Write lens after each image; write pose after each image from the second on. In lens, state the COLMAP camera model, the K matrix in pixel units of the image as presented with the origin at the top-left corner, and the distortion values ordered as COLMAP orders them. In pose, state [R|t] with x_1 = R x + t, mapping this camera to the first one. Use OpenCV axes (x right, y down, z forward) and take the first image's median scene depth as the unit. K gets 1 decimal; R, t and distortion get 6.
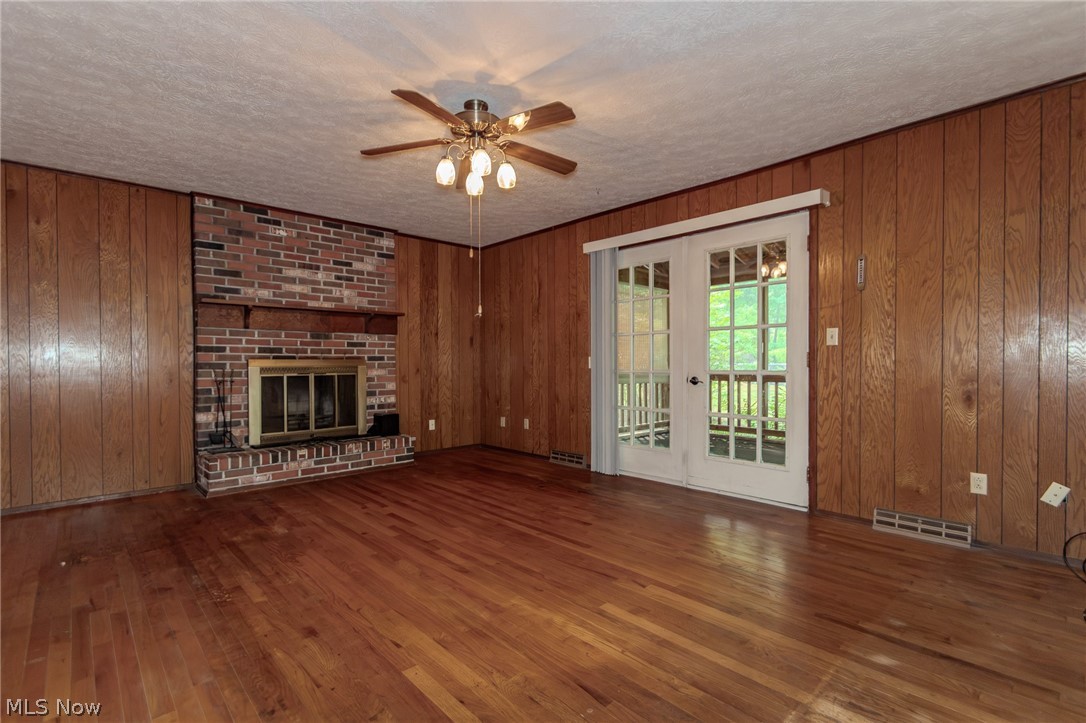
lens RADIAL K [[500.8, 0, 546.0], [0, 500.8, 370.7], [0, 0, 1]] dist [0.008163, -0.007414]
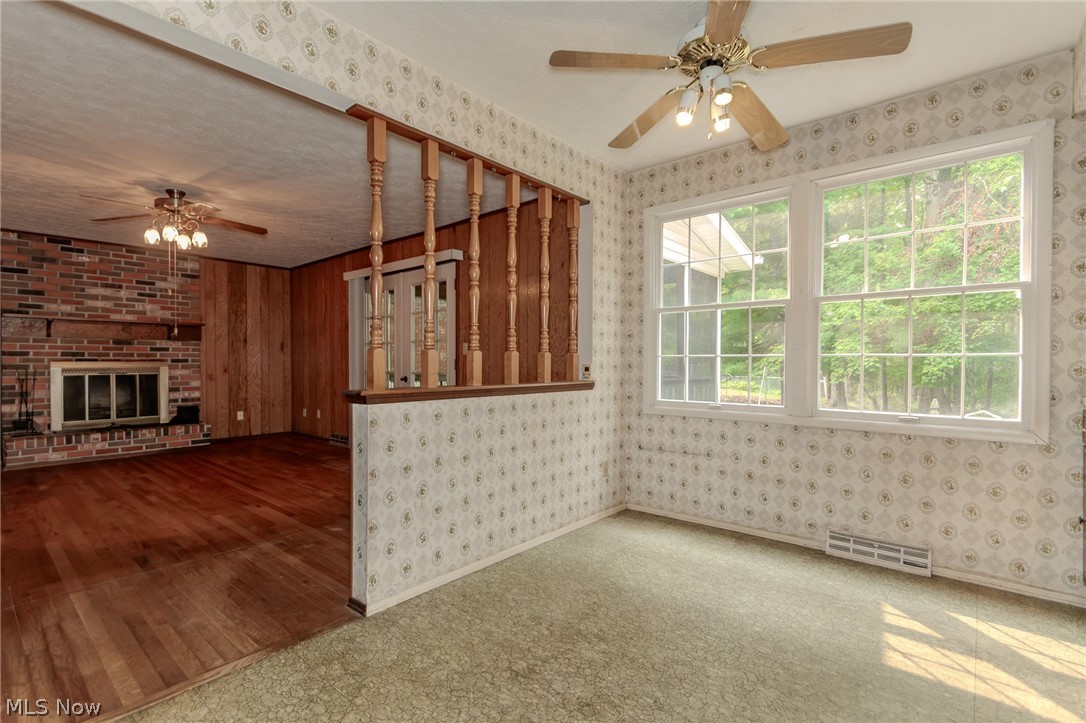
lens RADIAL K [[500.8, 0, 546.3], [0, 500.8, 368.4], [0, 0, 1]] dist [0.008163, -0.007414]
pose [[0.994003, 0.002161, 0.109330, 0.461011], [-0.001925, 0.999996, -0.002270, -0.005413], [-0.109334, 0.002046, 0.994003, -0.343799]]
